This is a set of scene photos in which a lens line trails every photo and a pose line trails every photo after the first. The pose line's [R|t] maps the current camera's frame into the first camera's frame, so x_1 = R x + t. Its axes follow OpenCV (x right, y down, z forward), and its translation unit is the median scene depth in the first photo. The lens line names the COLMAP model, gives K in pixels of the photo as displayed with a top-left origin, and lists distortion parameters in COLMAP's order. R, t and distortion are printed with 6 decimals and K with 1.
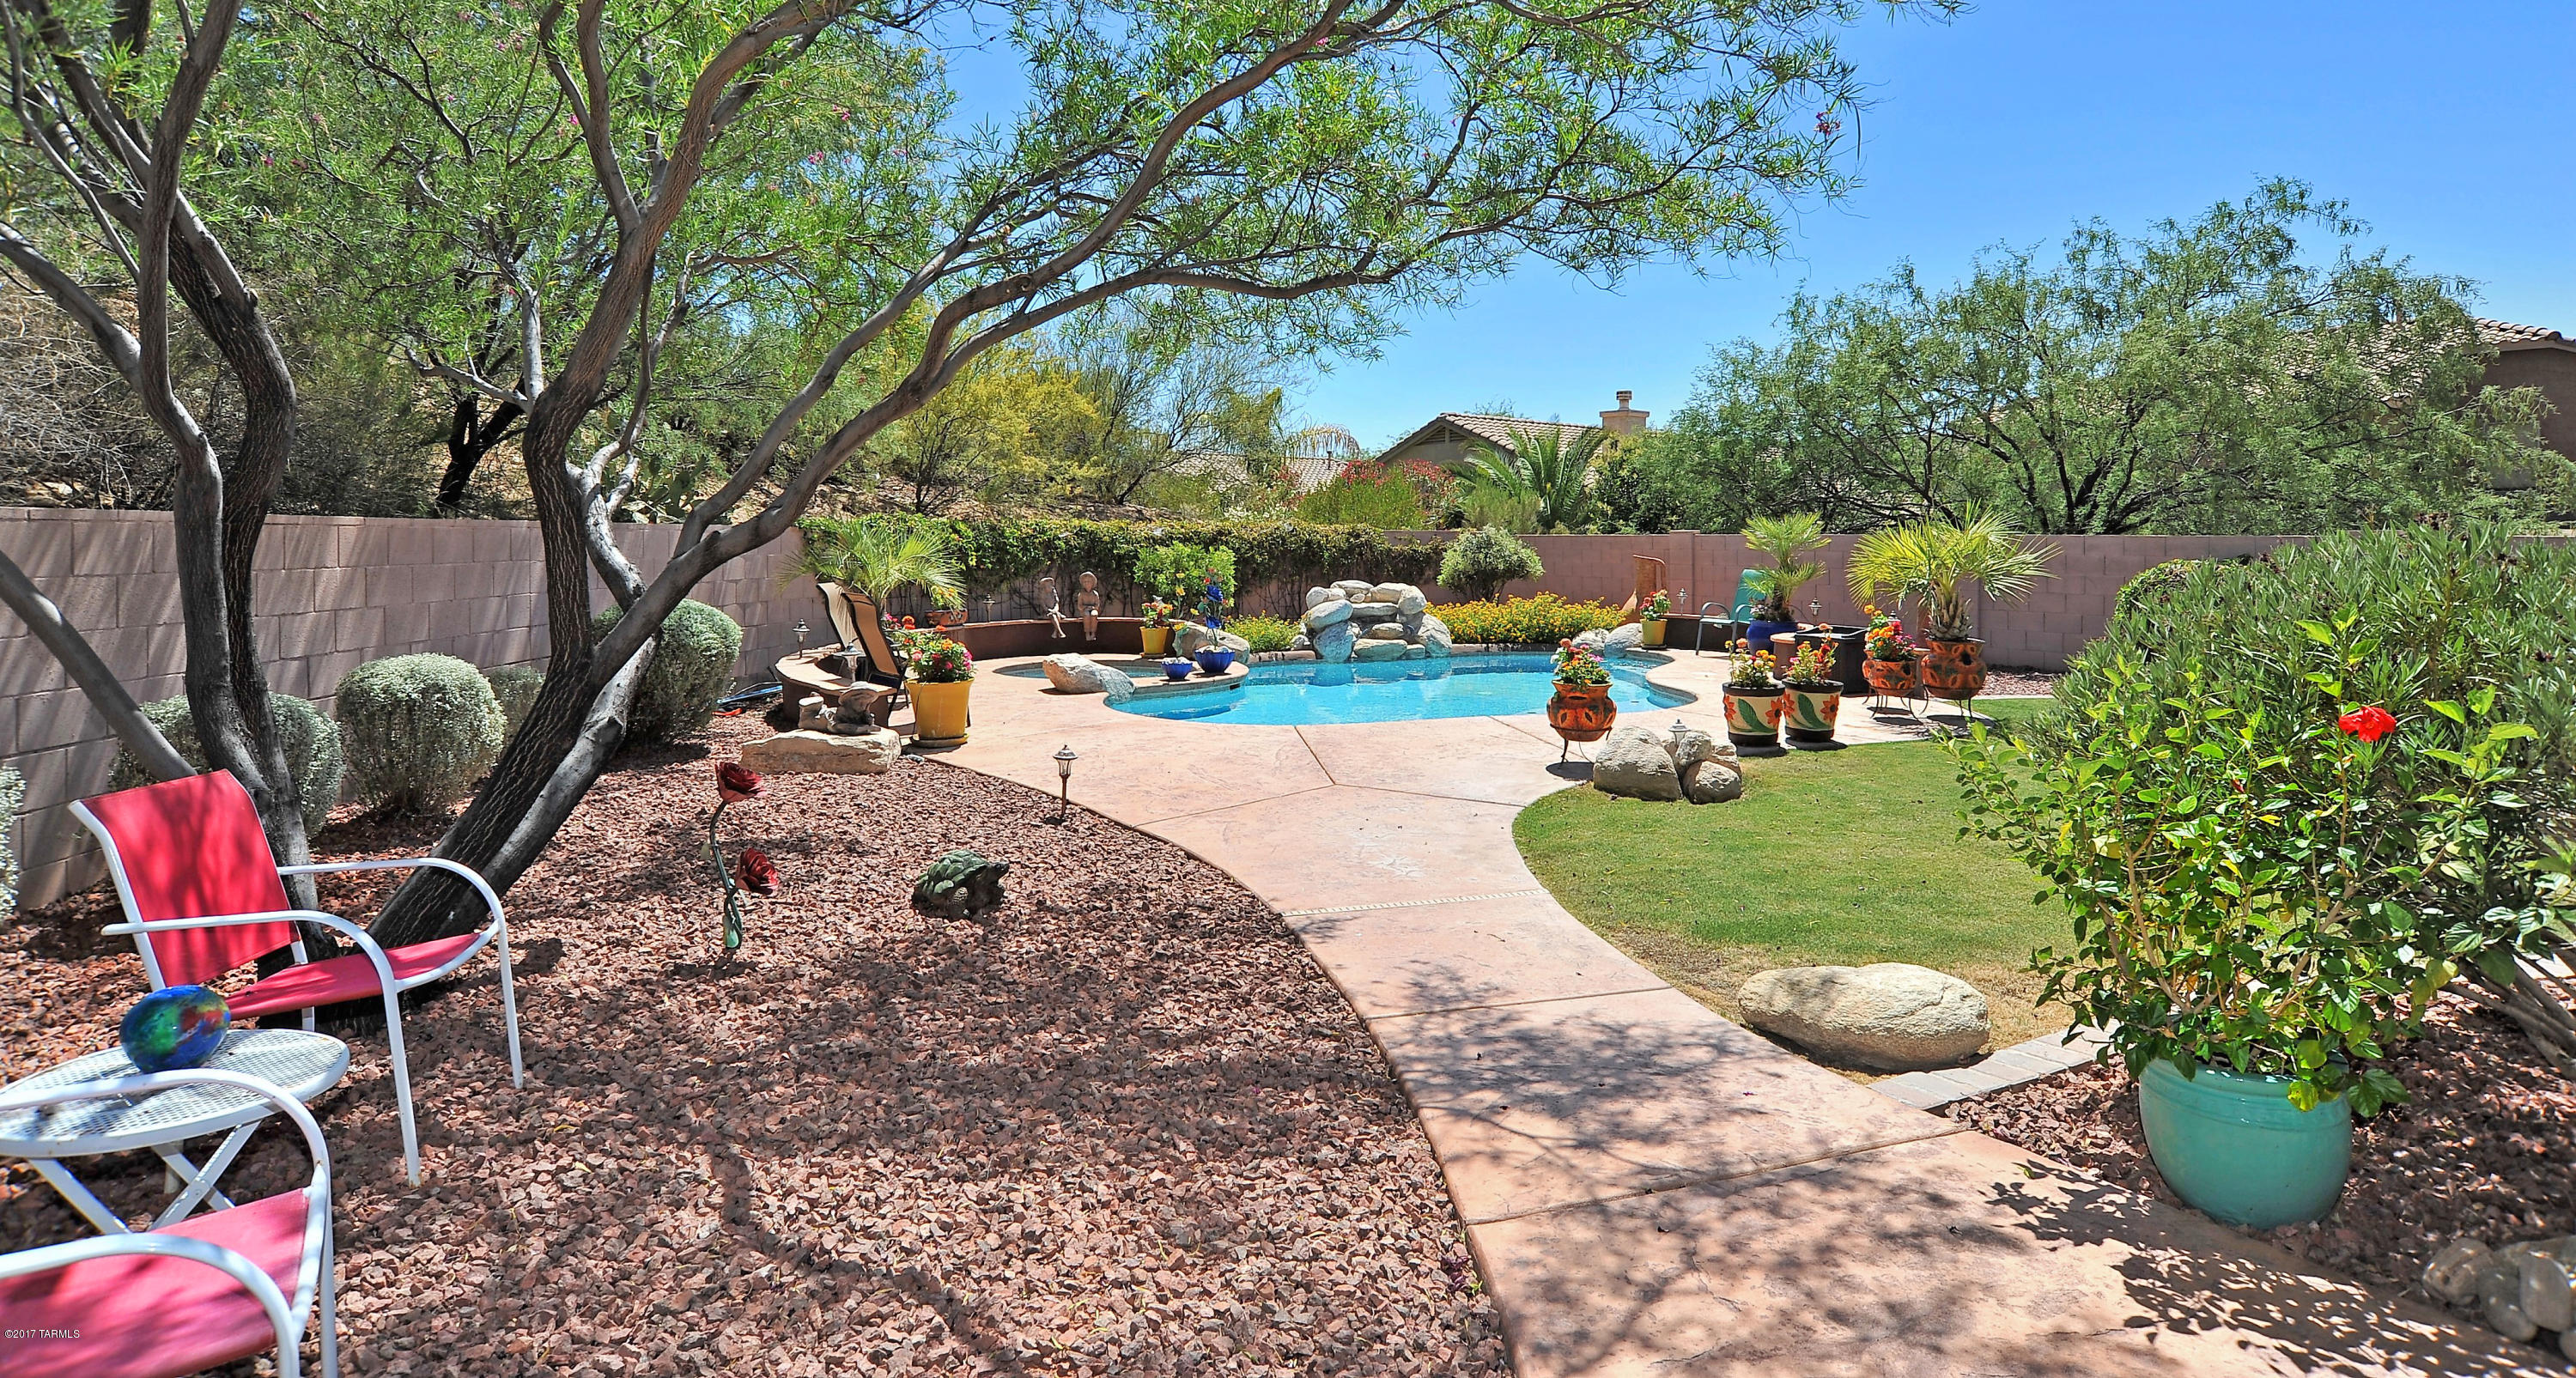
lens RADIAL K [[1329.1, 0, 1287.6], [0, 1329.1, 529.2], [0, 0, 1]] dist [-0.098395, 0.047036]
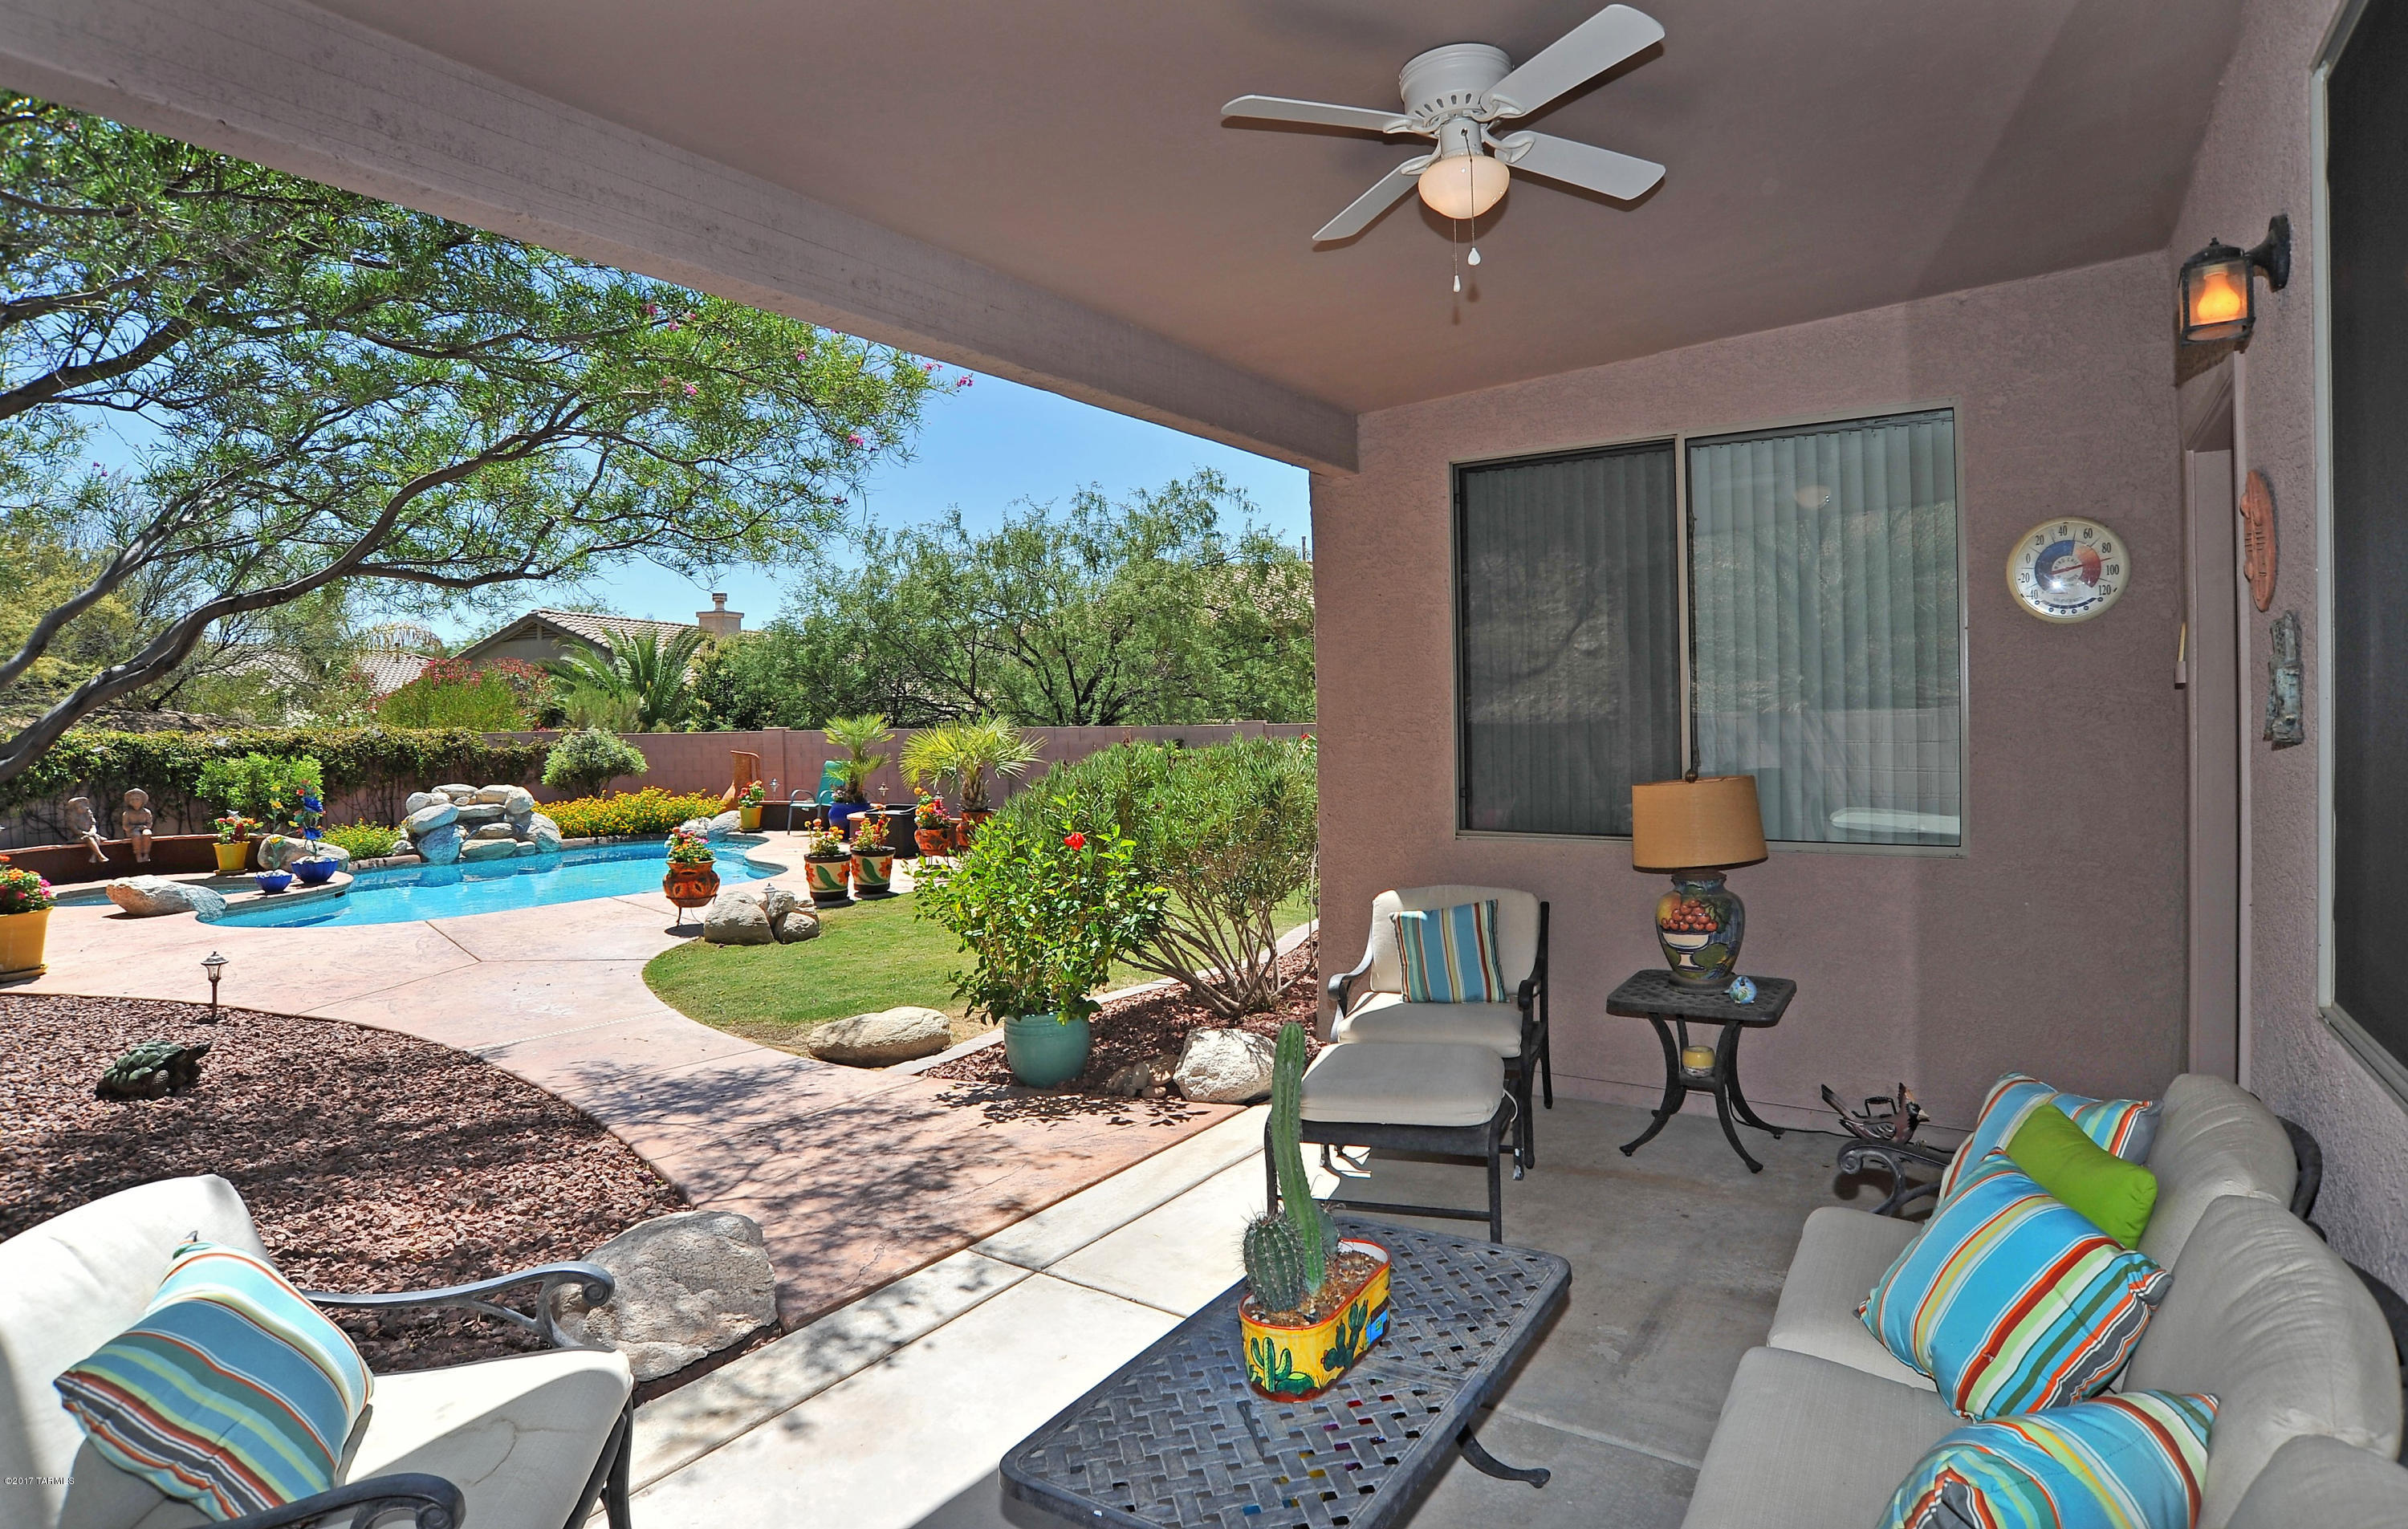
lens RADIAL K [[1245.7, 0, 1208.6], [0, 1245.7, 733.3], [0, 0, 1]] dist [-0.100570, 0.050409]
pose [[0.809783, -0.024569, 0.586215, -0.028287], [0.017099, 0.999687, 0.018278, -0.008856], [-0.586480, -0.004778, 0.809949, -0.111836]]
